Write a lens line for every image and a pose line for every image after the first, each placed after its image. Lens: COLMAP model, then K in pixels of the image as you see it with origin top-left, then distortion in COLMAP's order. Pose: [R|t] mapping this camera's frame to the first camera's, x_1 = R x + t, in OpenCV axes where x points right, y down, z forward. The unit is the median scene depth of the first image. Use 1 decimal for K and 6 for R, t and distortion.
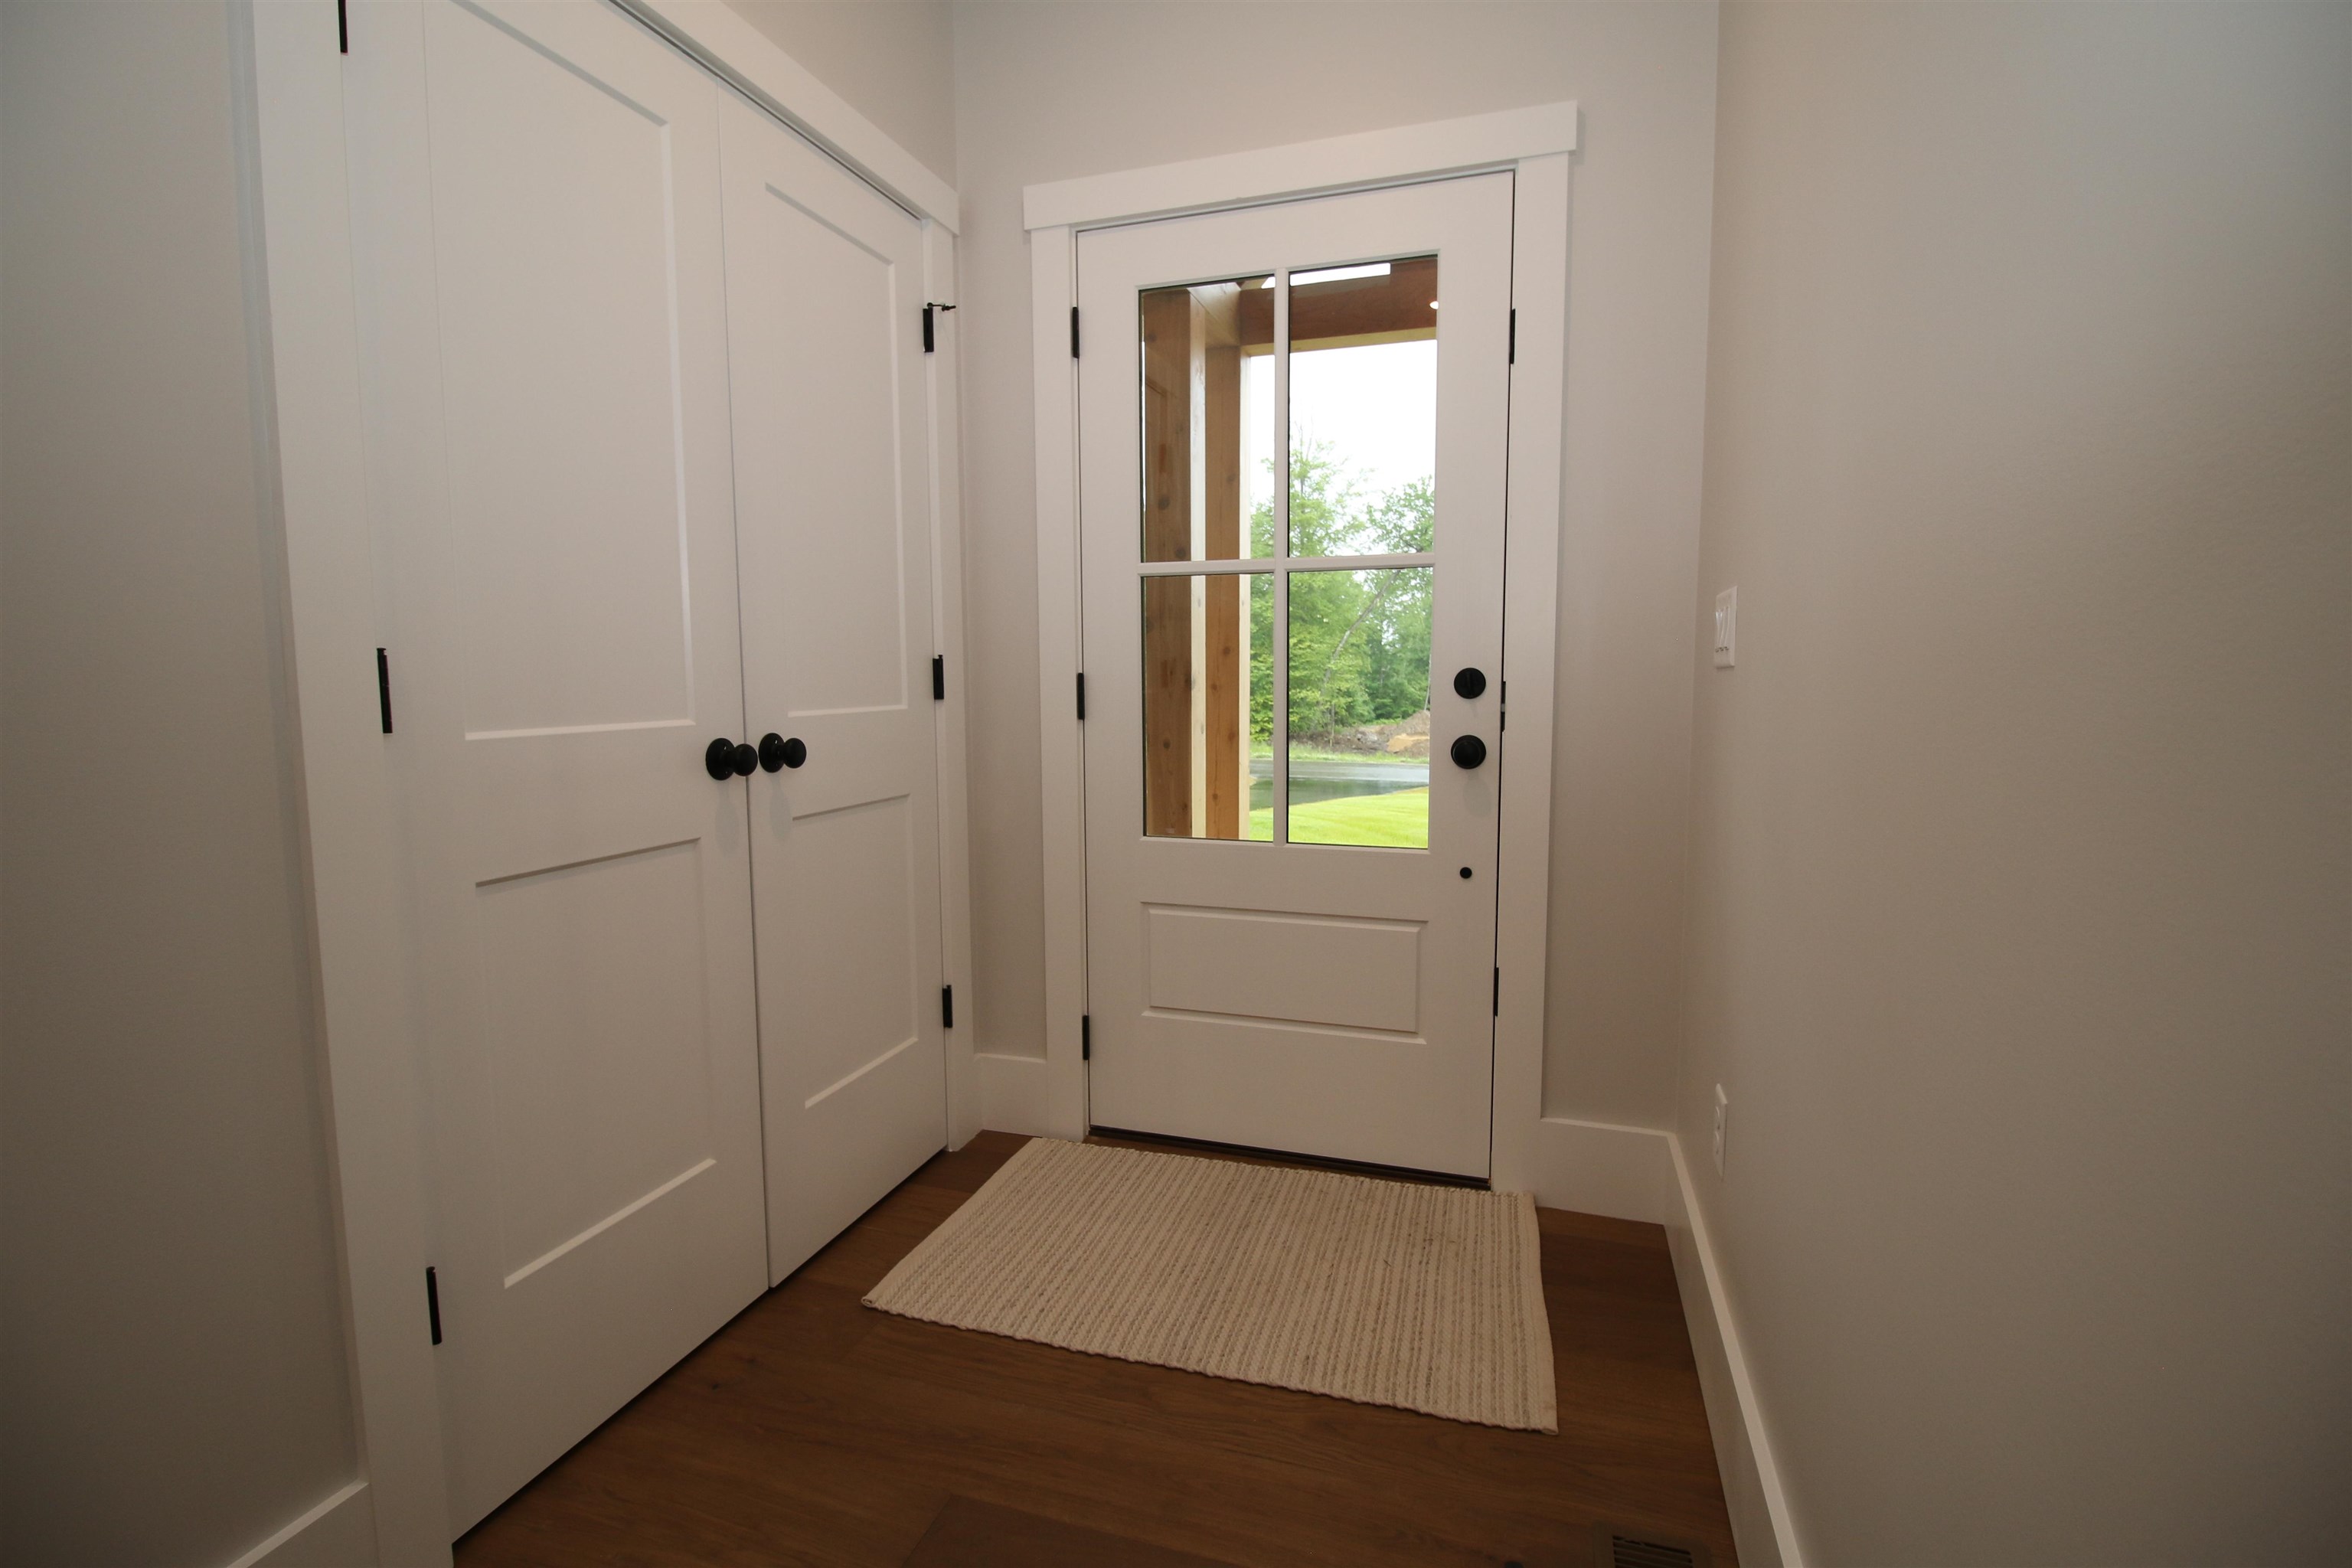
lens RADIAL K [[1087.4, 0, 1174.6], [0, 1087.4, 778.8], [0, 0, 1]] dist [-0.003365, -0.000478]
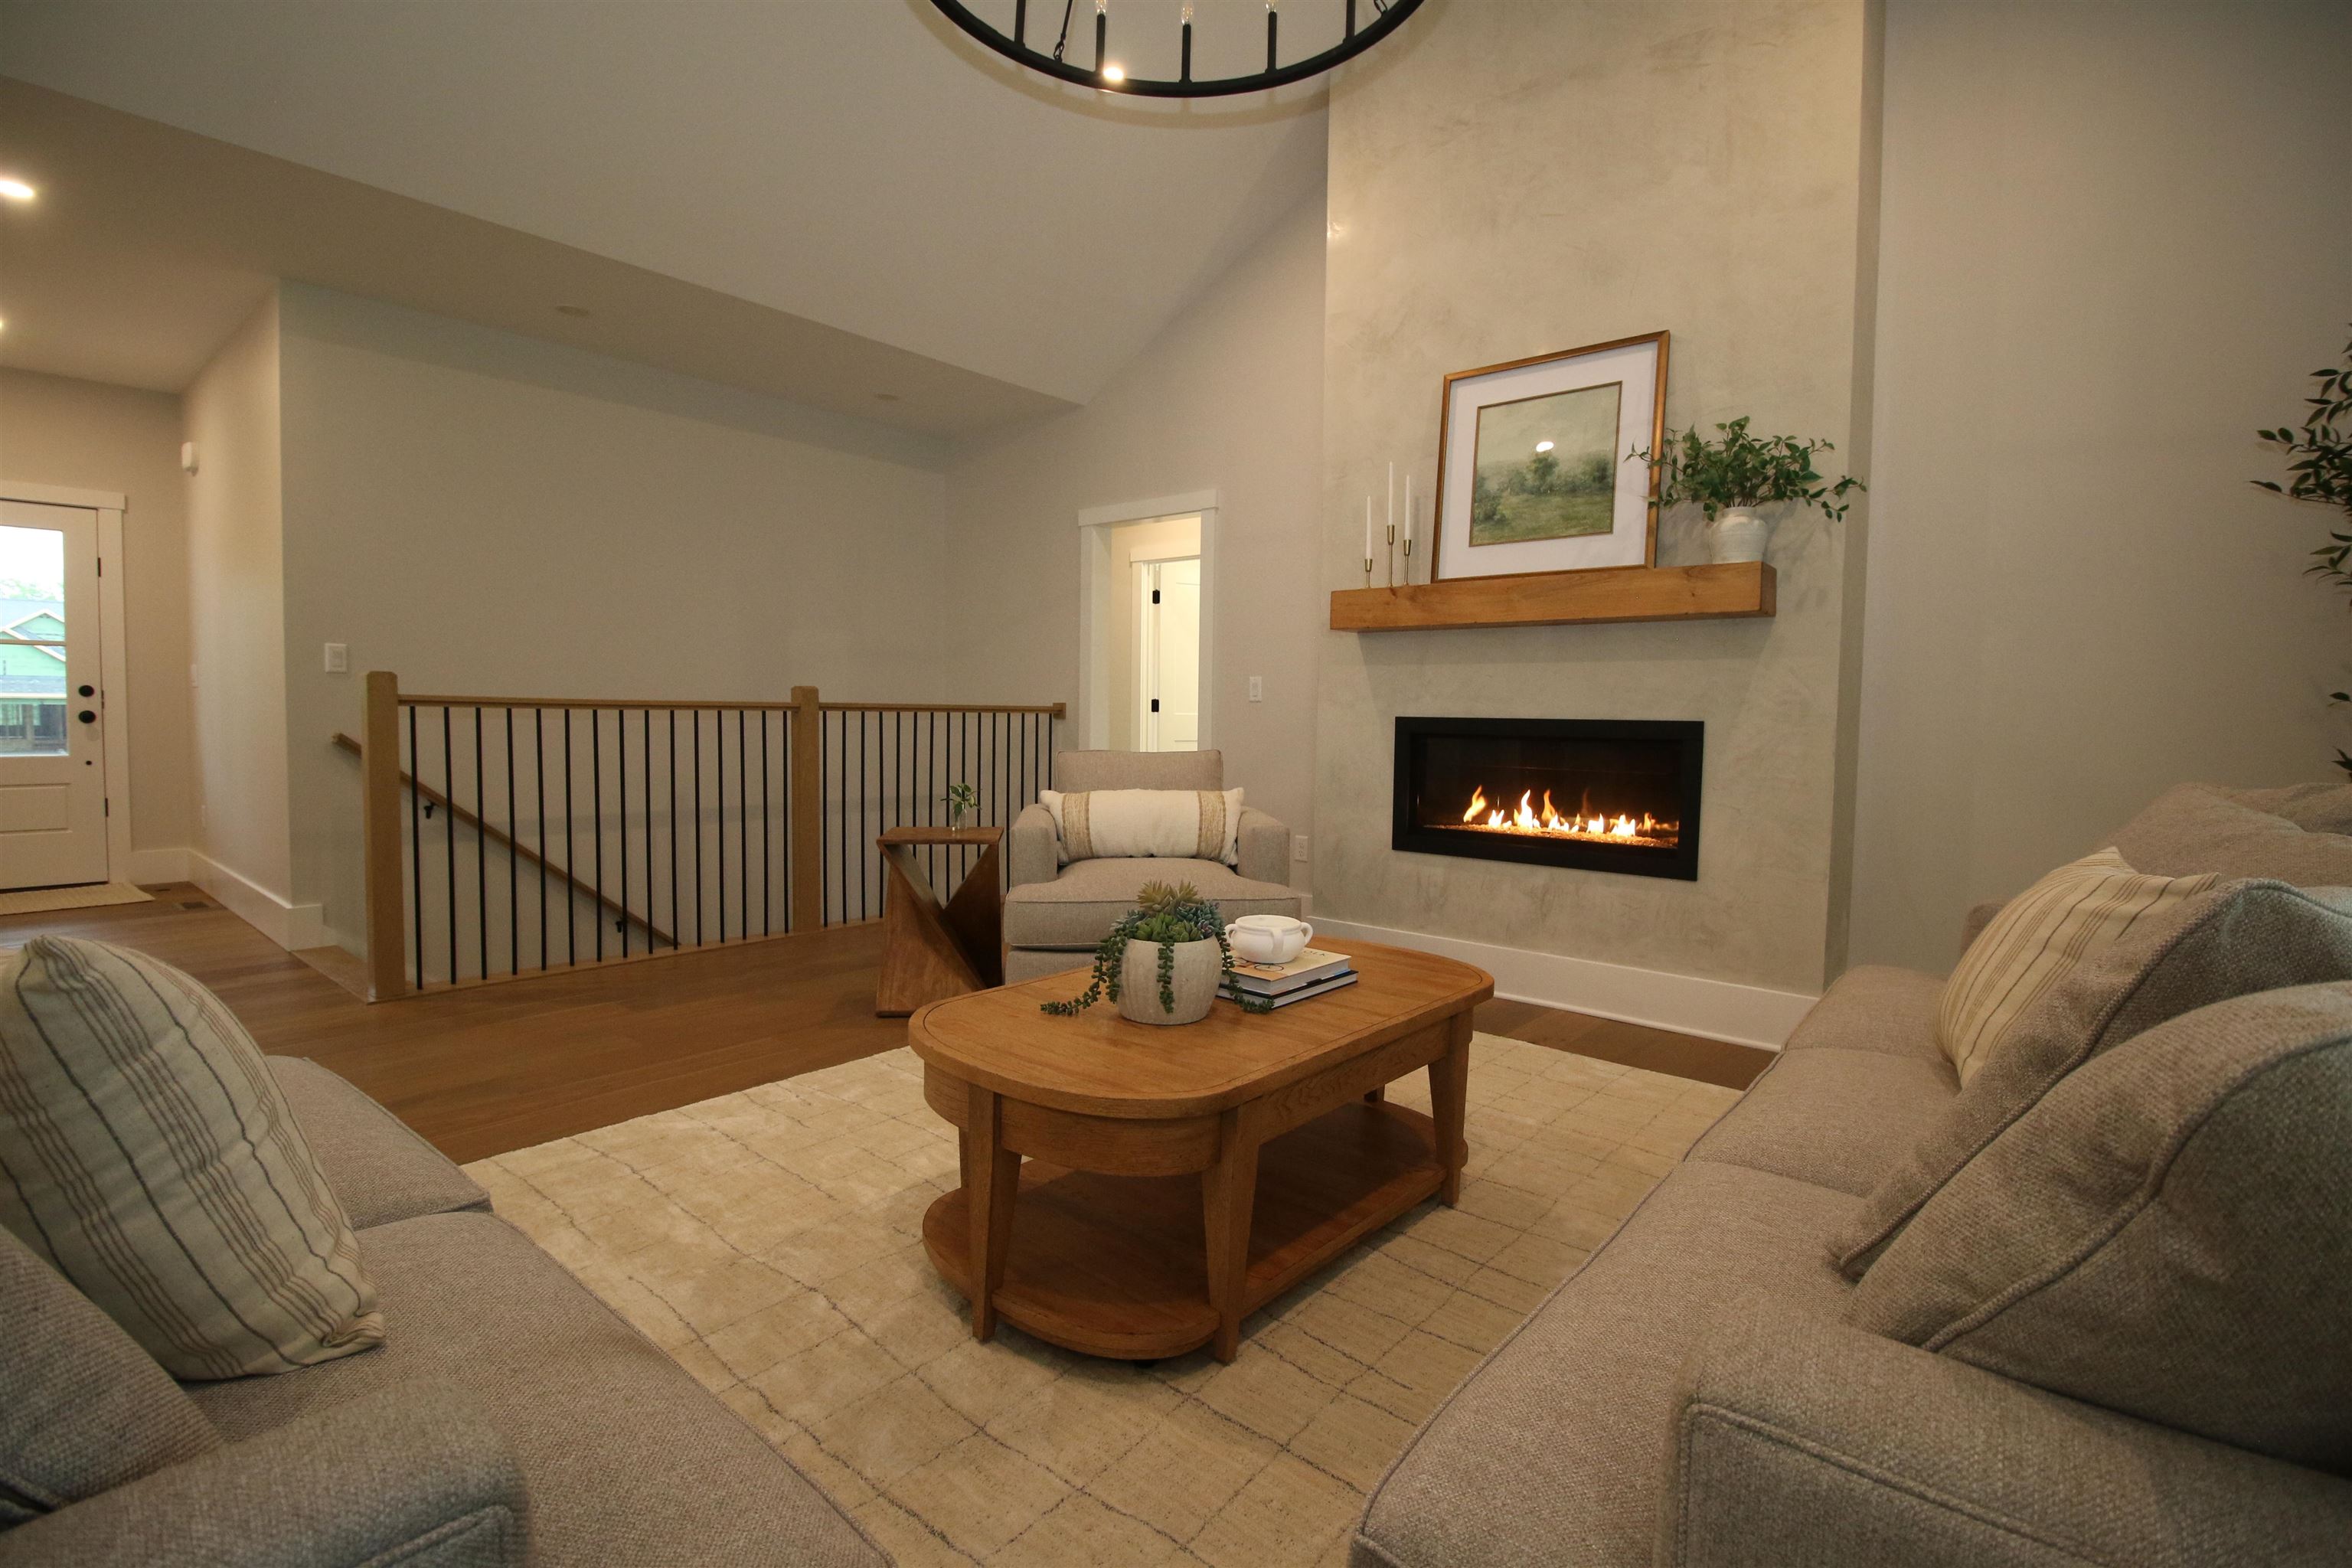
lens RADIAL K [[1087.4, 0, 1178.2], [0, 1087.4, 779.6], [0, 0, 1]] dist [-0.003365, -0.000478]
pose [[0.380445, -0.039596, 0.923955, -1.174992], [0.069125, 0.997506, 0.014285, 0.276350], [-0.922216, 0.058433, 0.382233, -2.480990]]
